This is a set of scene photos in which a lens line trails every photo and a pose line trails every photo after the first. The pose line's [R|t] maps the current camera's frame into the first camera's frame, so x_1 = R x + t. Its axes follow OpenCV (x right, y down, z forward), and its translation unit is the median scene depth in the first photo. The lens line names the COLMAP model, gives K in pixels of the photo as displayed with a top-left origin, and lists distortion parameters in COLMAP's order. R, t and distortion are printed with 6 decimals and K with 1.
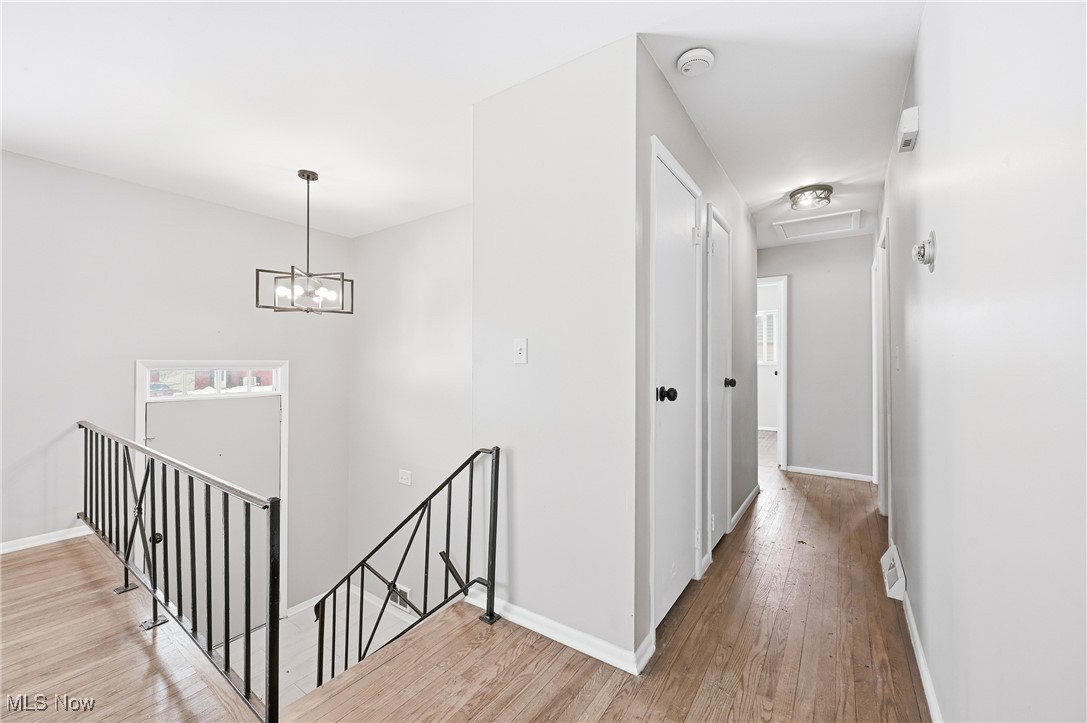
lens RADIAL K [[430.9, 0, 560.0], [0, 430.9, 358.3], [0, 0, 1]] dist [-0.003615, 0.000881]
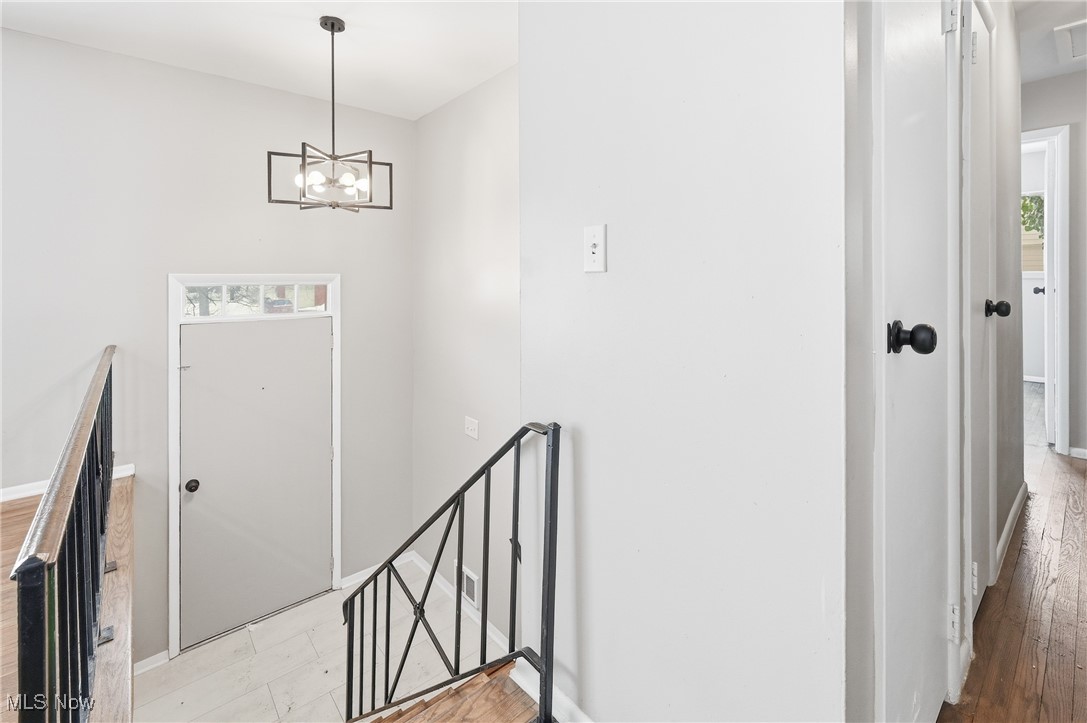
lens RADIAL K [[492.9, 0, 576.0], [0, 492.9, 274.1], [0, 0, 1]] dist [-0.010032, 0.002006]
pose [[0.973045, -0.004974, -0.230562, 0.021226], [0.005147, 0.999987, 0.000149, 0.011131], [0.230558, -0.001332, 0.973058, 0.311053]]
